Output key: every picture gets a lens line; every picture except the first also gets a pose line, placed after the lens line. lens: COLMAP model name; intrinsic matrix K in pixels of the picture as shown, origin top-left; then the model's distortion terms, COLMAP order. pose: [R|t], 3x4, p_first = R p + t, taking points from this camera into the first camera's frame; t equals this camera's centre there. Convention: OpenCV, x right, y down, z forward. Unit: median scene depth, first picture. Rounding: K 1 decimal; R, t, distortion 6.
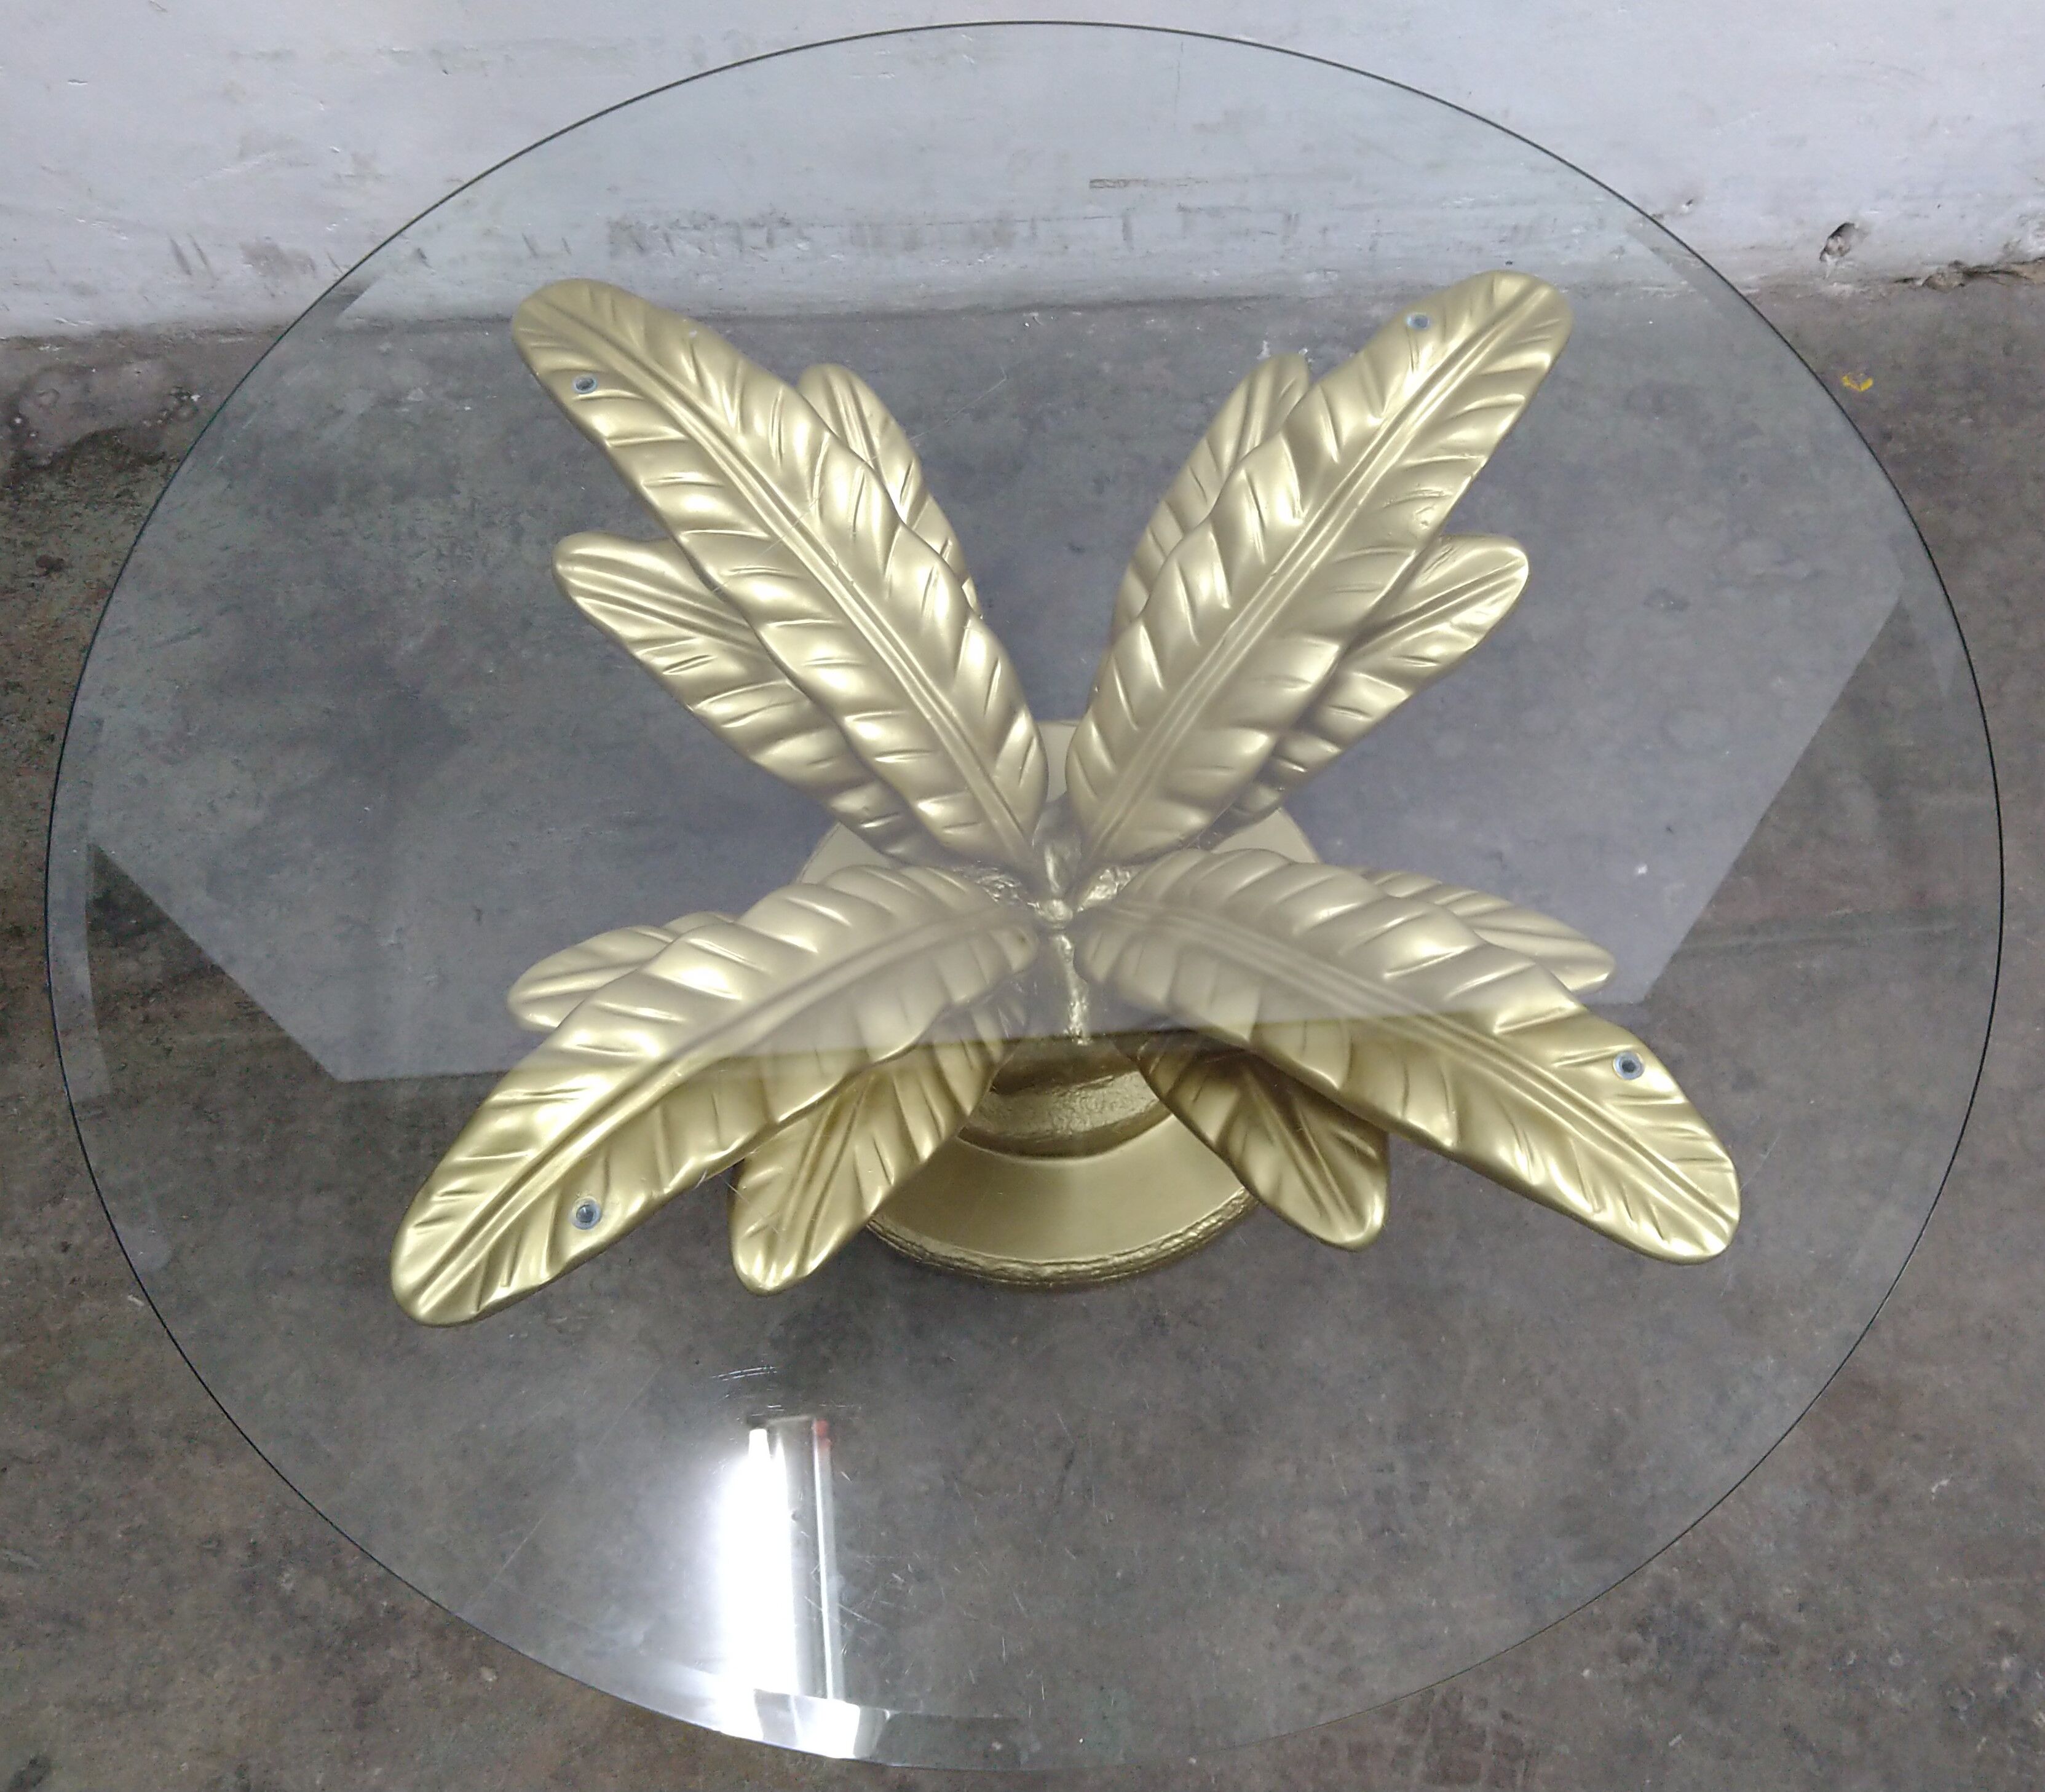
lens RADIAL K [[1869.6, 0, 1124.7], [0, 1869.6, 892.4], [0, 0, 1]] dist [0.016571, -0.071593]
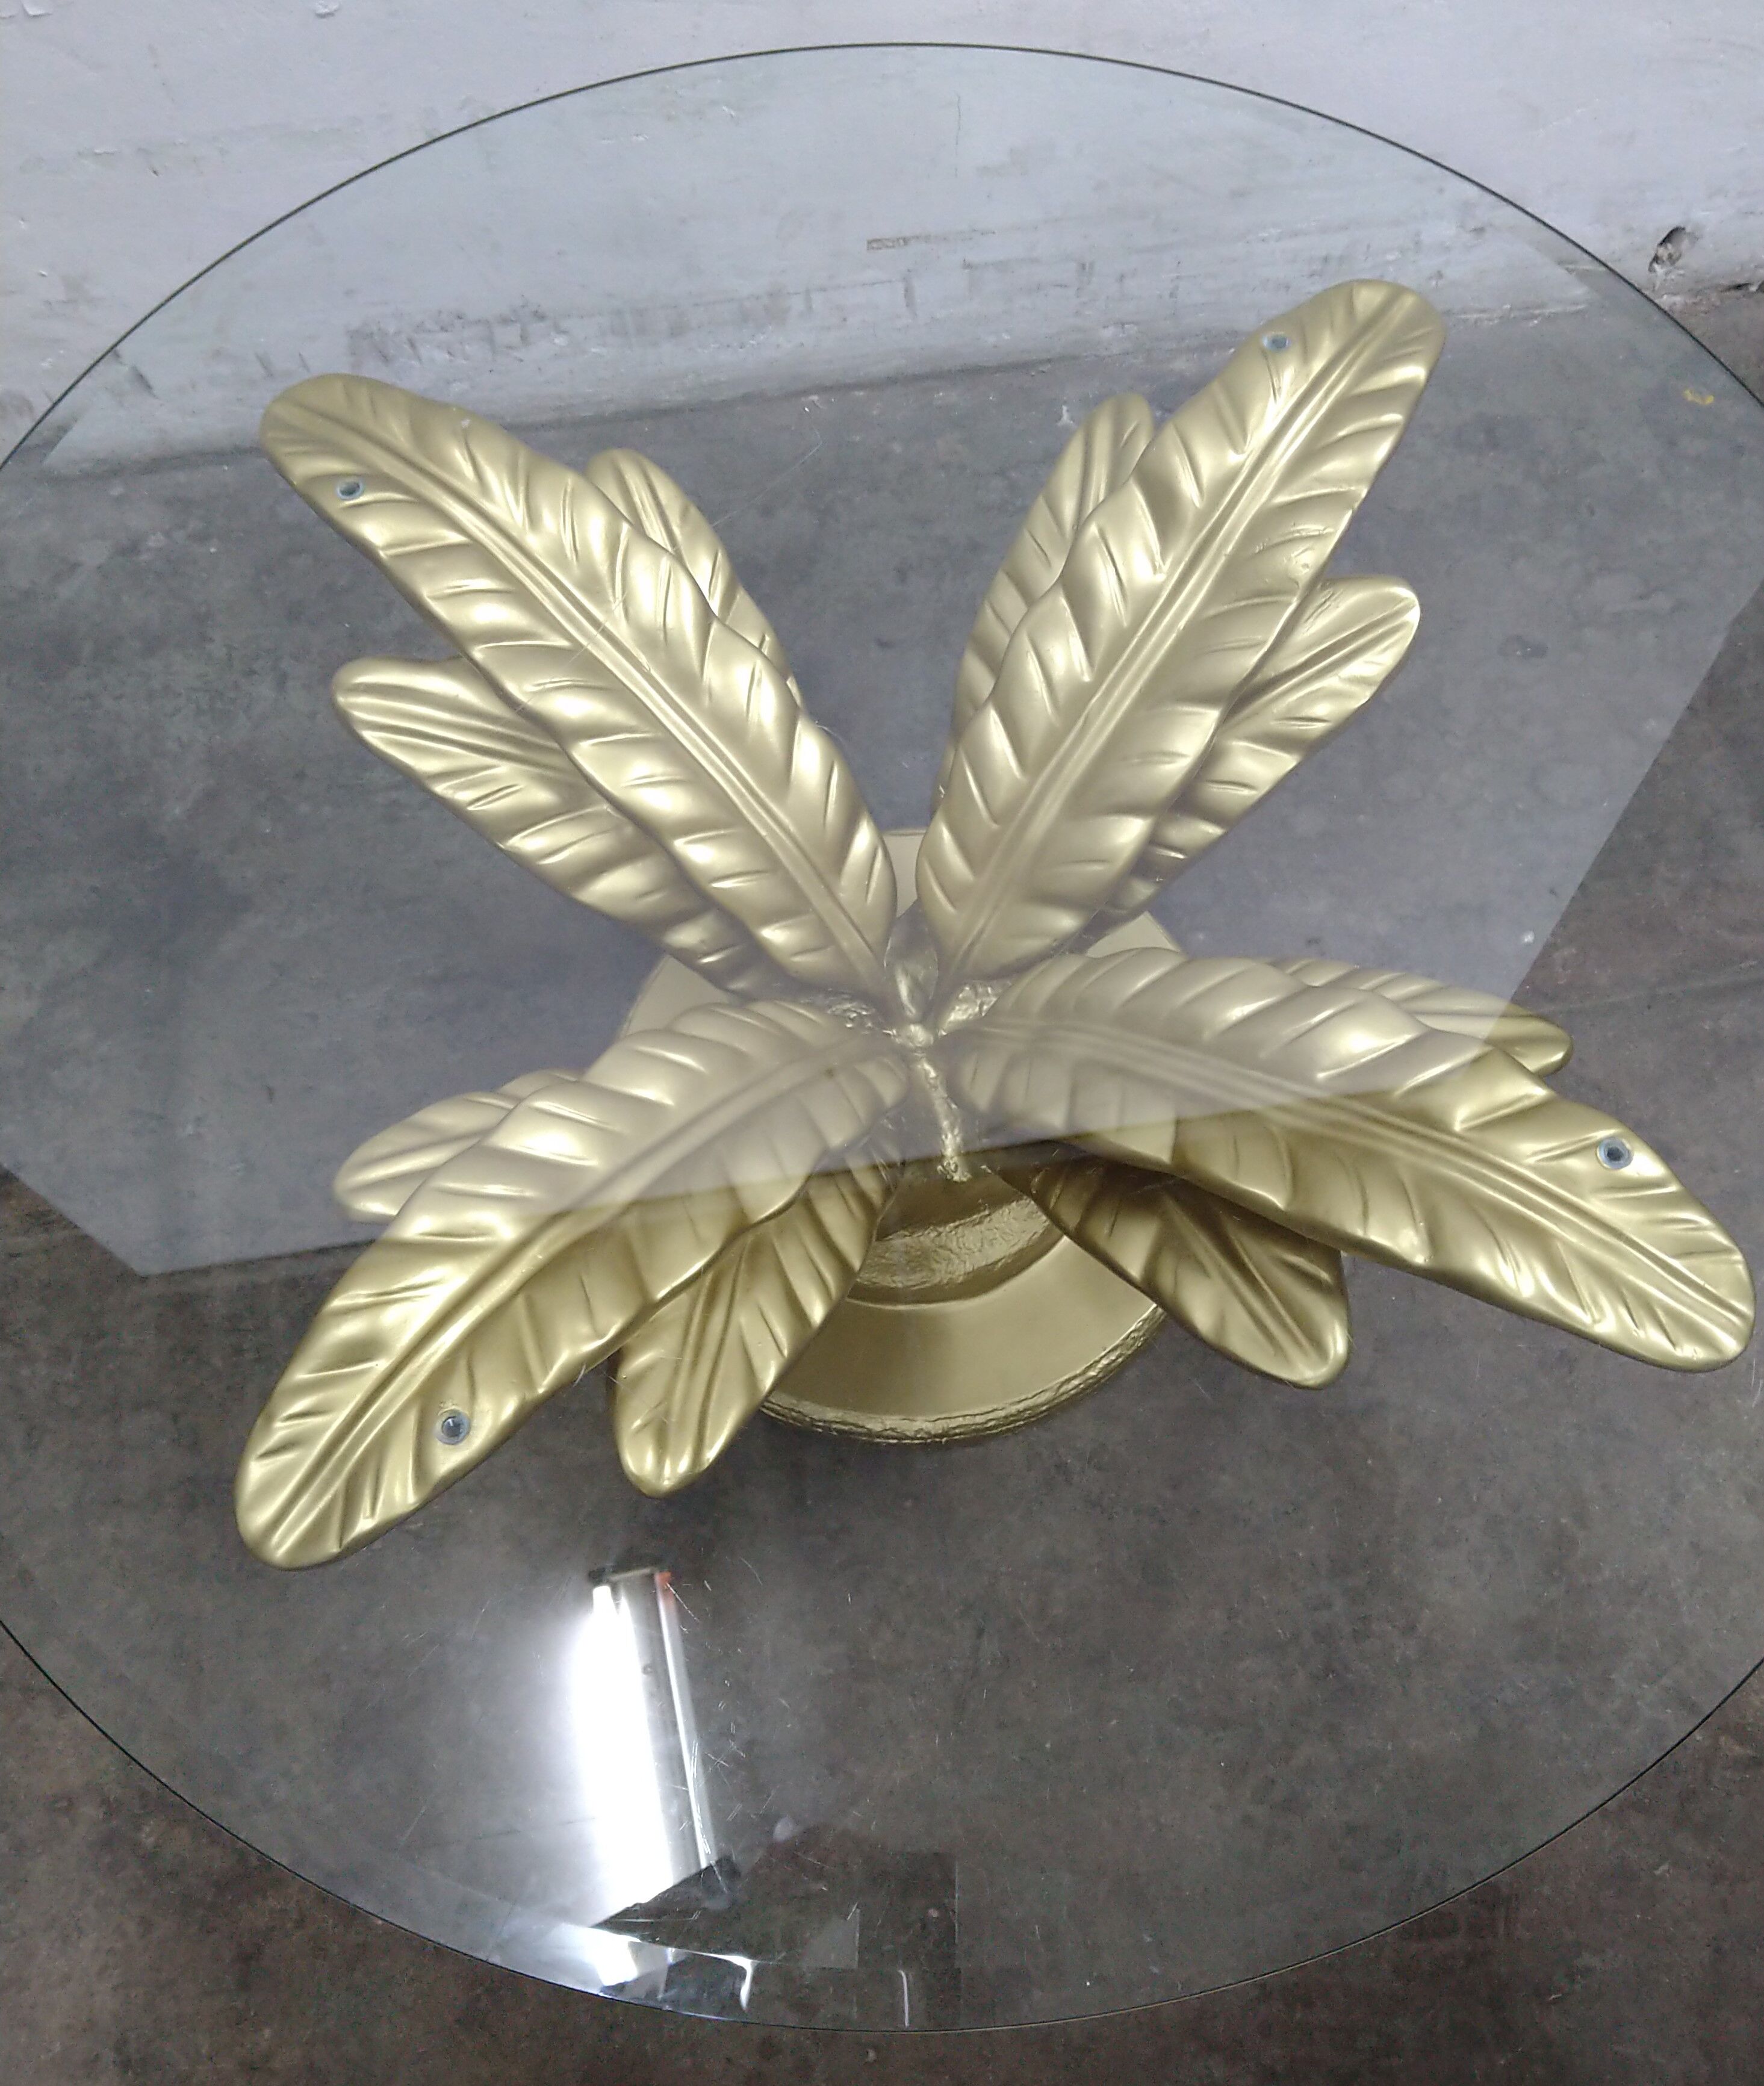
lens RADIAL K [[1858.0, 0, 926.0], [0, 1858.0, 1078.1], [0, 0, 1]] dist [0.012710, -0.064254]
pose [[0.996179, -0.086774, 0.009854, -0.043974], [0.086387, 0.995663, 0.034521, -0.000721], [-0.012806, -0.033537, 0.999355, 0.096150]]
